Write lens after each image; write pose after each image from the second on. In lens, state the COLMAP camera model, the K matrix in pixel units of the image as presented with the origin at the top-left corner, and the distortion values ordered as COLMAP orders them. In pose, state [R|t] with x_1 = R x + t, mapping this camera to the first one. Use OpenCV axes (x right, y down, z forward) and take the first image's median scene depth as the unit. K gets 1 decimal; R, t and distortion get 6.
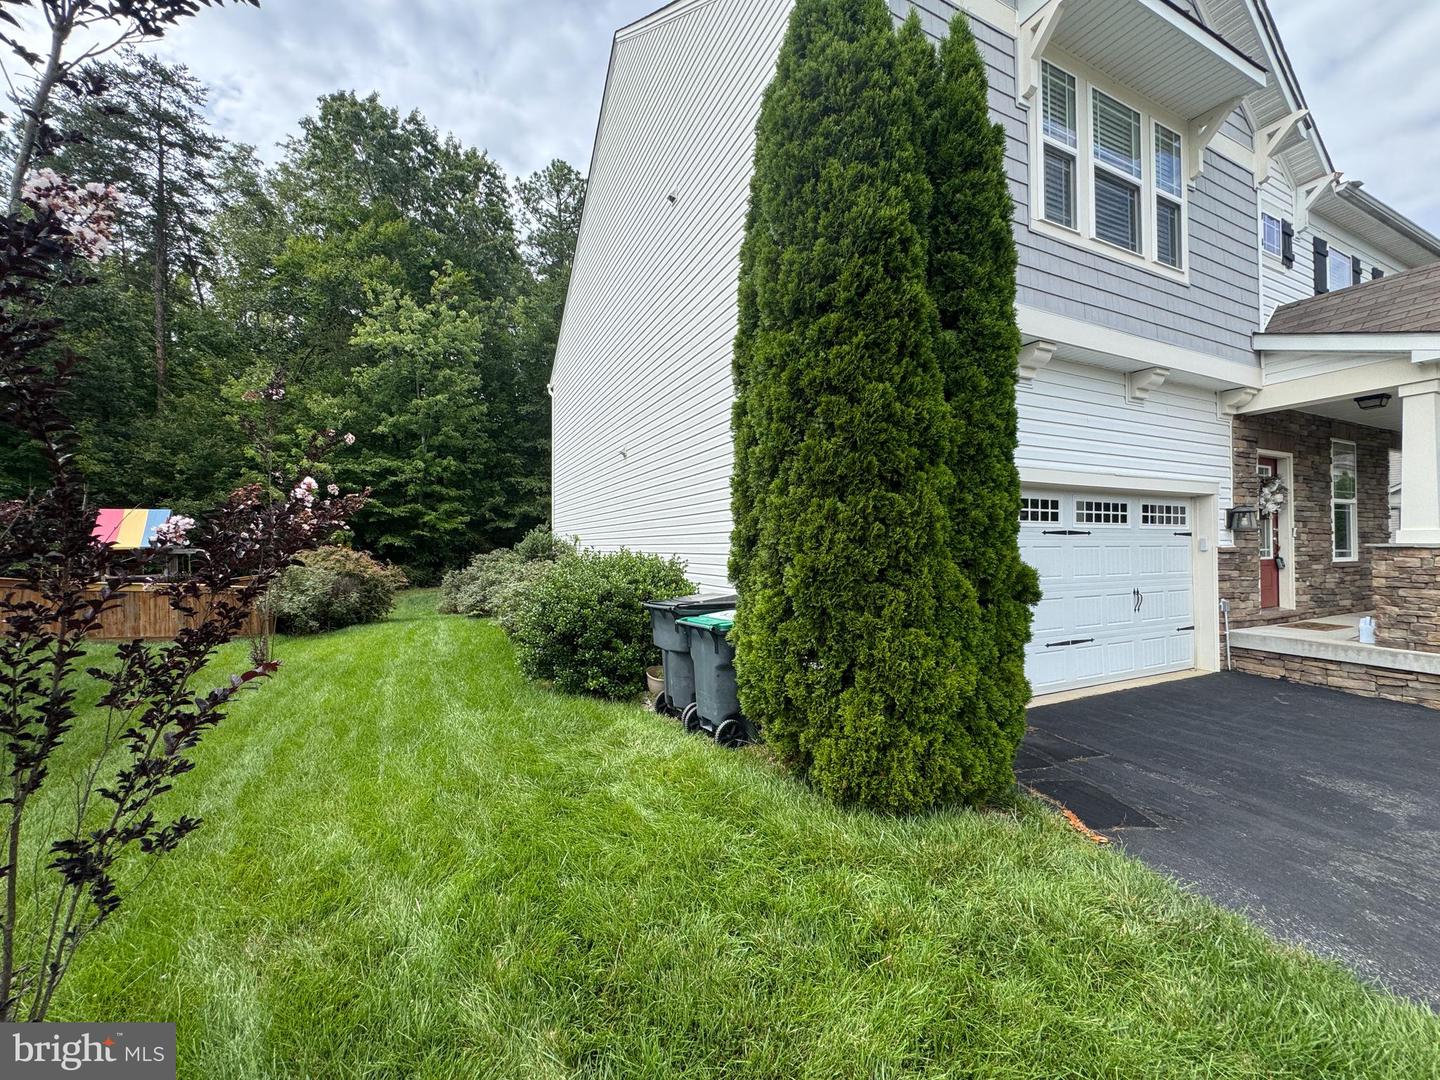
lens RADIAL K [[583.2, 0, 723.9], [0, 583.2, 541.2], [0, 0, 1]] dist [-0.003943, 0.000952]
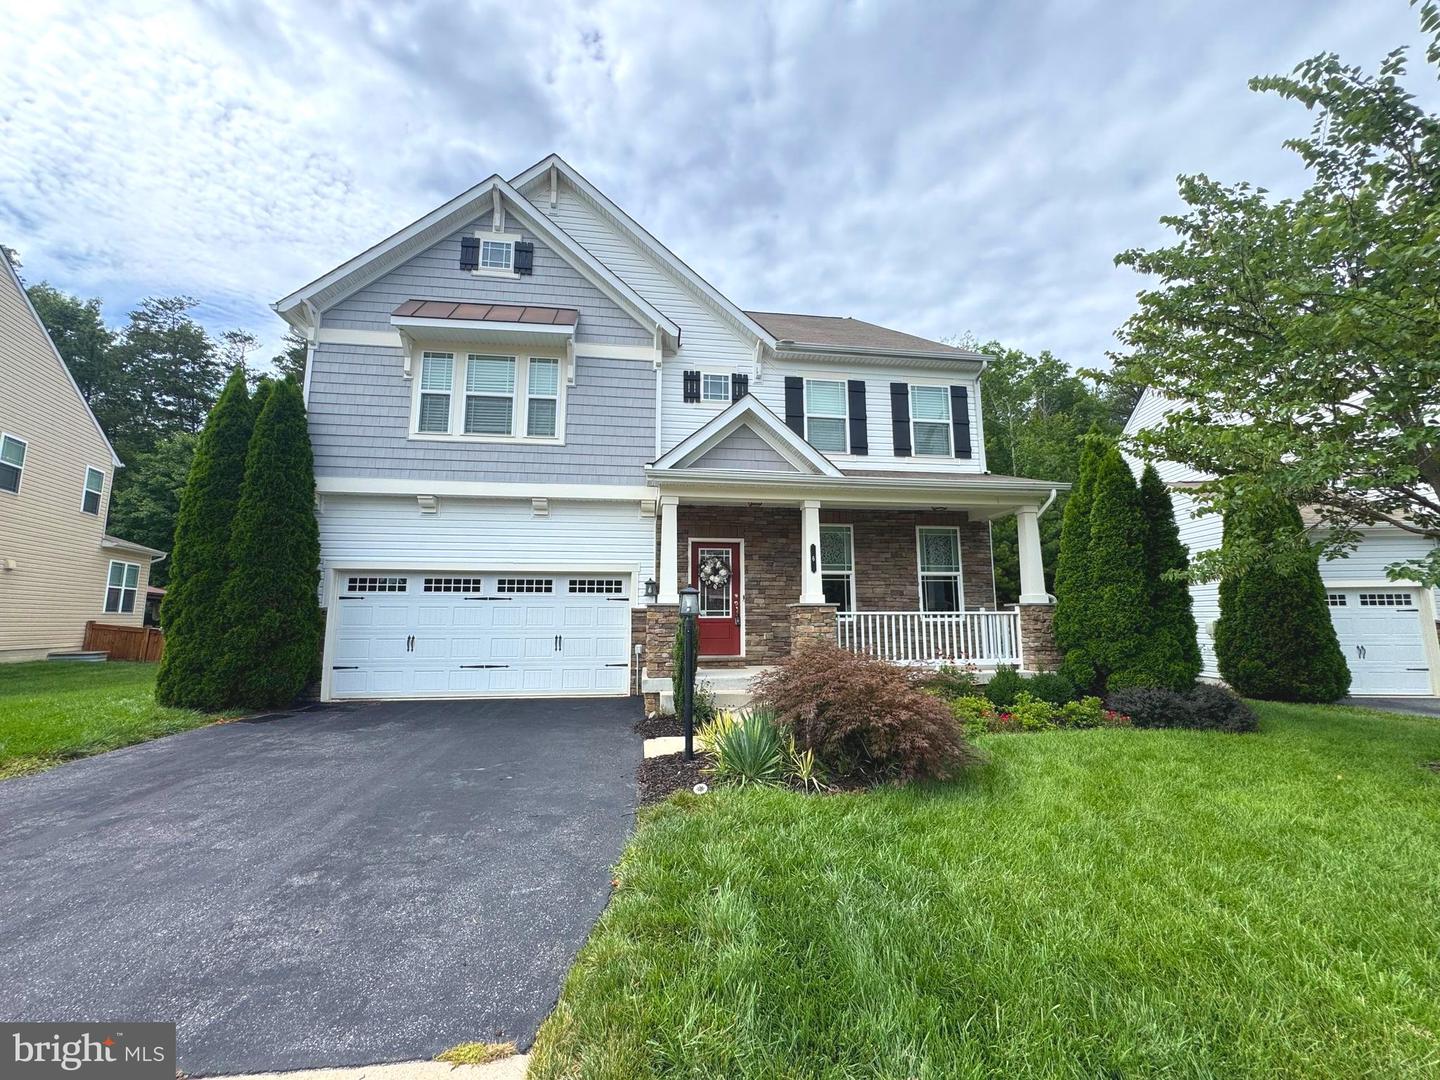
lens RADIAL K [[583.2, 0, 718.8], [0, 583.2, 549.5], [0, 0, 1]] dist [-0.003943, 0.000952]
pose [[0.950886, -0.039705, -0.306983, 1.635403], [0.001431, 0.992292, -0.123912, 0.049977], [0.309537, 0.117387, 0.943614, -0.355110]]
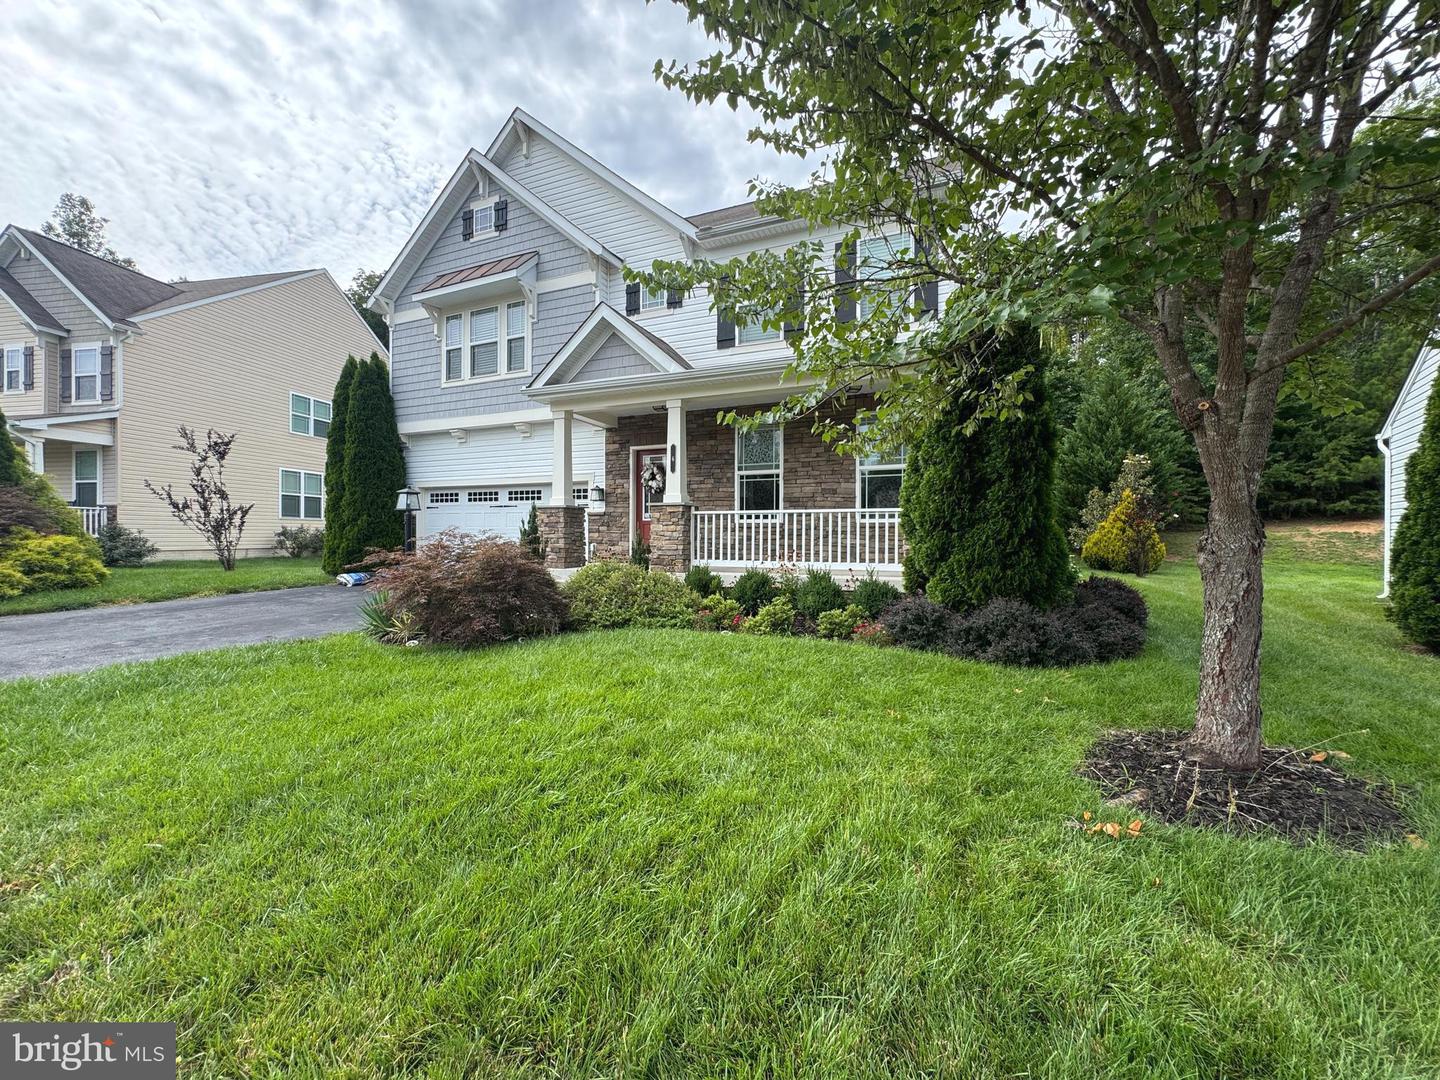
lens RADIAL K [[583.2, 0, 722.6], [0, 583.2, 540.3], [0, 0, 1]] dist [-0.003943, 0.000952]
pose [[0.645105, 0.014251, -0.763961, 2.584249], [-0.001954, 0.999854, 0.017001, 0.067758], [0.764092, -0.009474, 0.645038, 0.228354]]
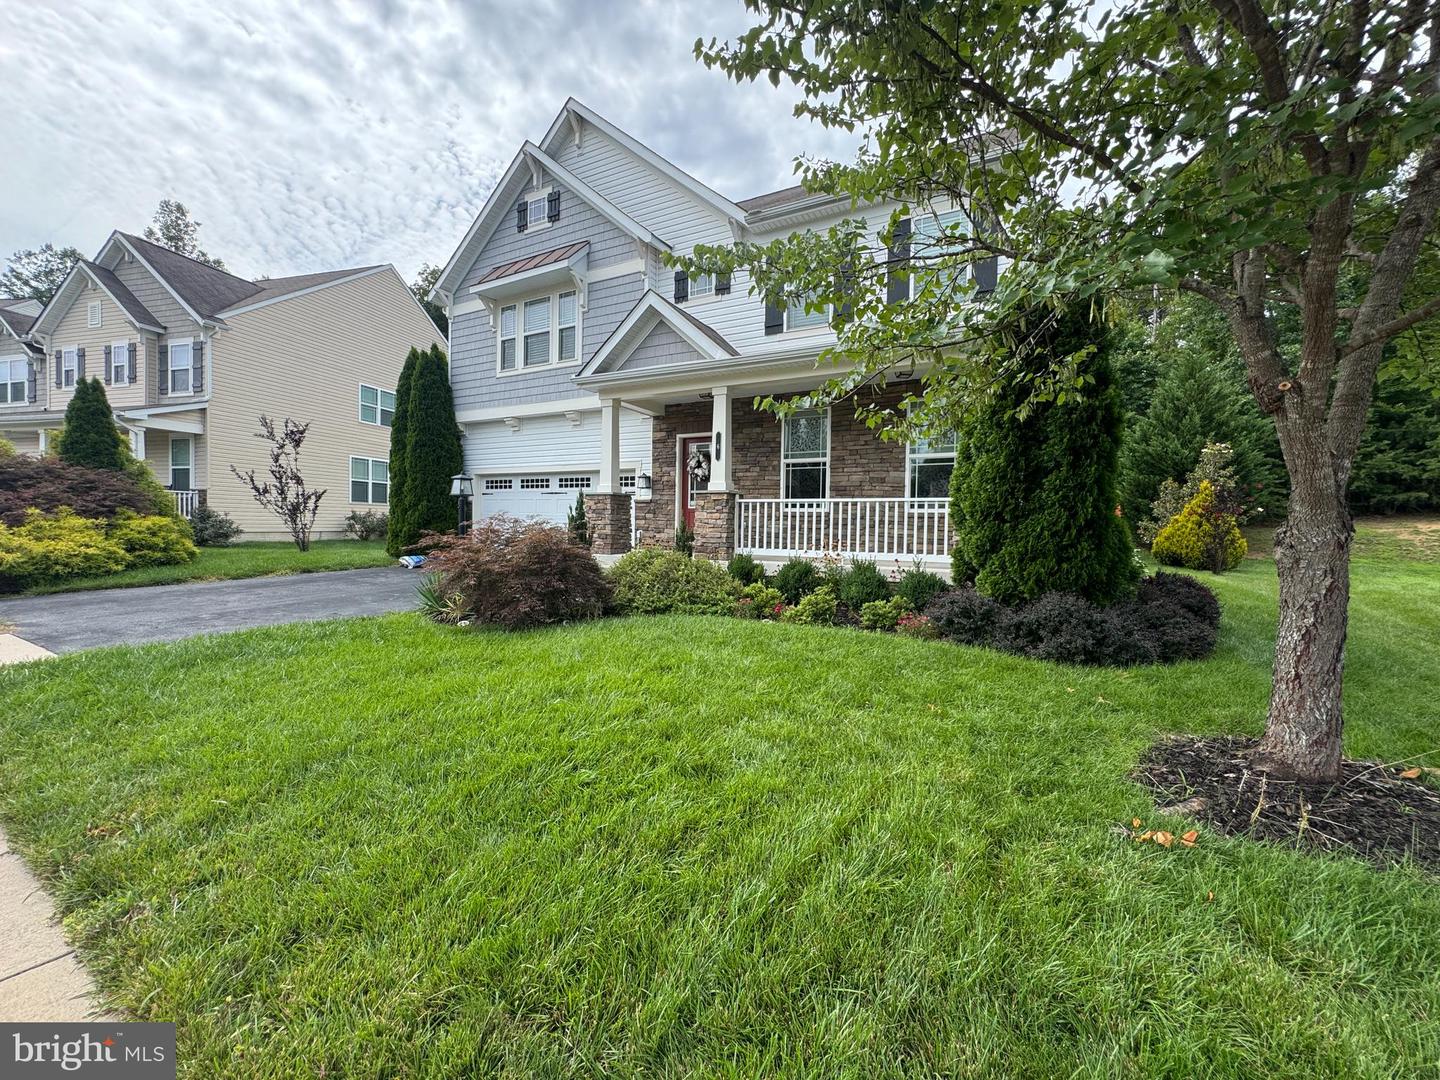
lens RADIAL K [[583.2, 0, 723.0], [0, 583.2, 540.5], [0, 0, 1]] dist [-0.003943, 0.000952]
pose [[0.577268, 0.036910, -0.815720, 2.590375], [-0.013486, 0.999273, 0.035671, 0.071459], [0.816443, -0.009591, 0.577346, 0.244615]]
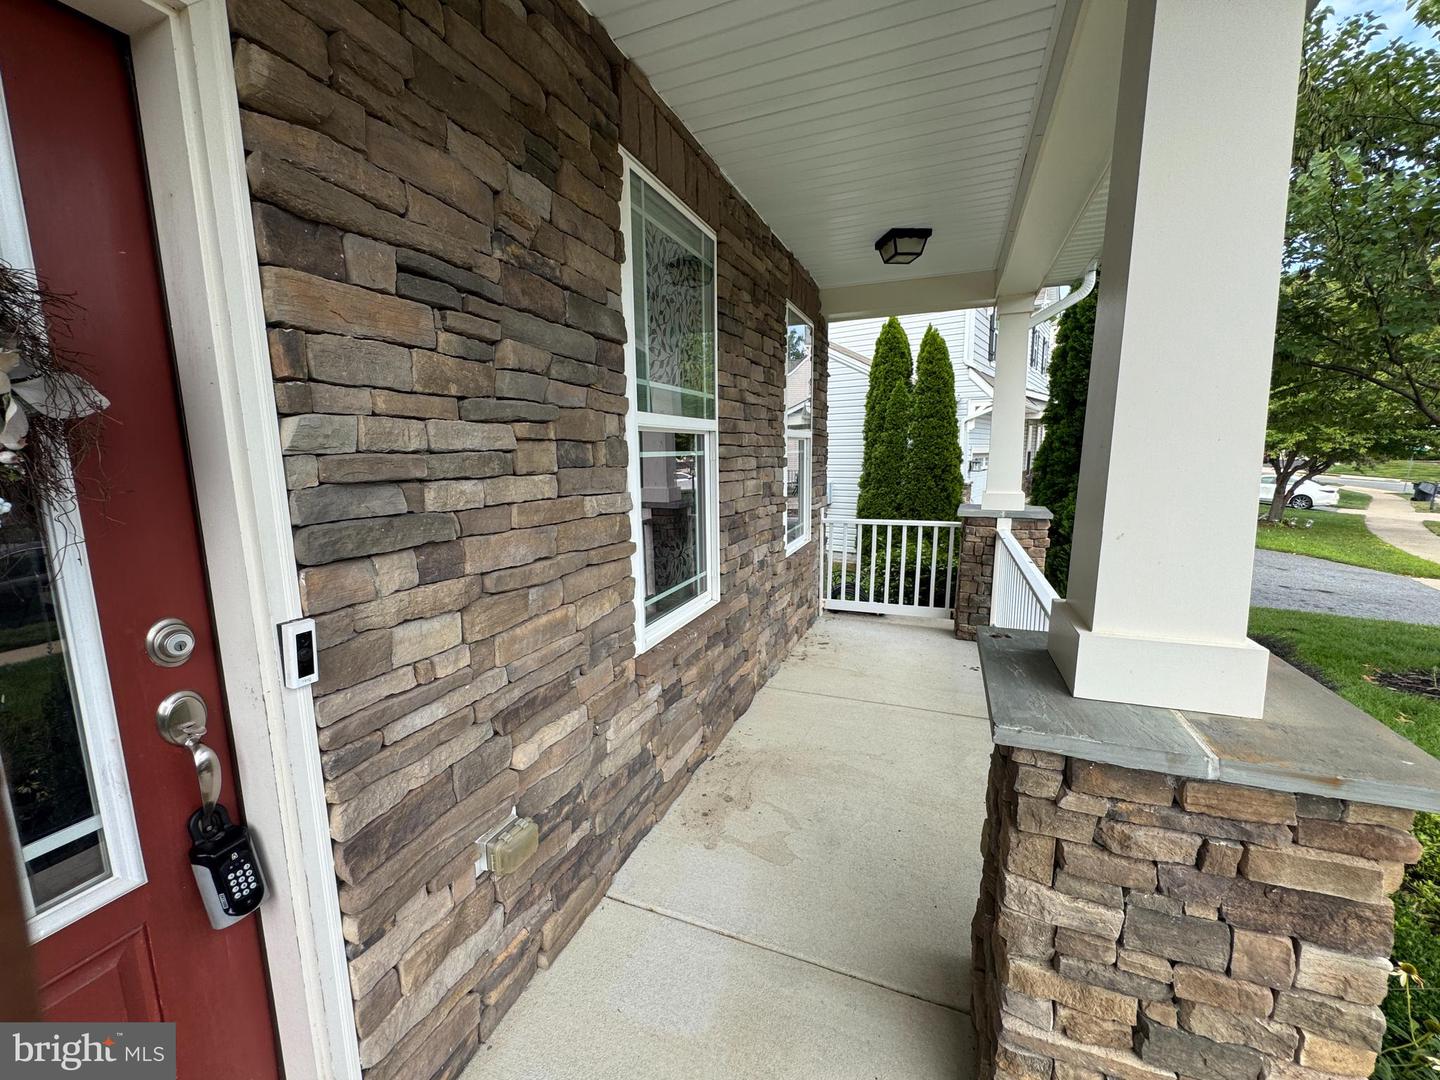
lens RADIAL K [[583.2, 0, 723.0], [0, 583.2, 538.3], [0, 0, 1]] dist [-0.003943, 0.000952]
pose [[0.738790, -0.098139, 0.666751, 1.179258], [-0.006484, 0.988260, 0.152647, -0.076117], [-0.673904, -0.117098, 0.729480, 1.022519]]
